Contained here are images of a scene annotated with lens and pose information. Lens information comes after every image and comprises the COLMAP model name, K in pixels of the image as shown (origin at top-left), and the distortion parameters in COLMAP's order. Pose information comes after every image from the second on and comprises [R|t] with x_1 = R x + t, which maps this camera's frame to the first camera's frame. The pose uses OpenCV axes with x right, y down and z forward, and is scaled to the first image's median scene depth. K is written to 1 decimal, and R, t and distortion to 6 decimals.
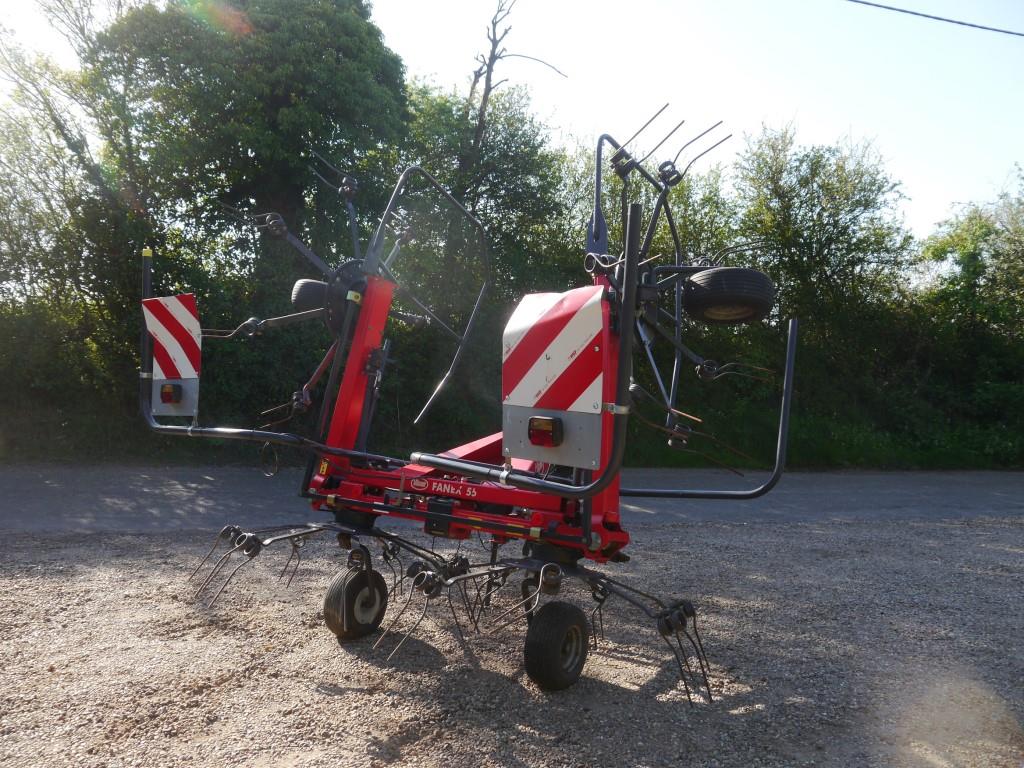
lens RADIAL K [[840.1, 0, 512.0], [0, 840.1, 384.0], [0, 0, 1]] dist [0.001044, -0.044513]
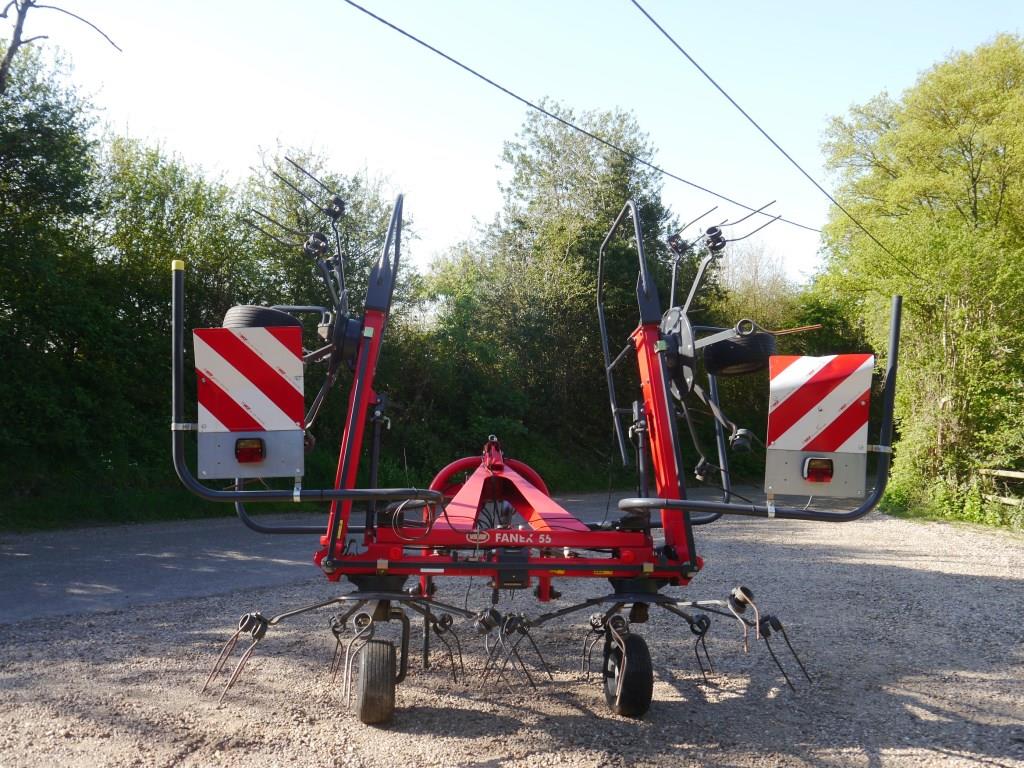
lens RADIAL K [[954.1, 0, 512.0], [0, 954.1, 384.0], [0, 0, 1]] dist [0.013259, 0.011727]
pose [[0.751717, 0.012885, 0.659360, -0.814906], [0.010497, 0.999449, -0.031498, -0.019758], [-0.659402, 0.030599, 0.751167, 0.165097]]
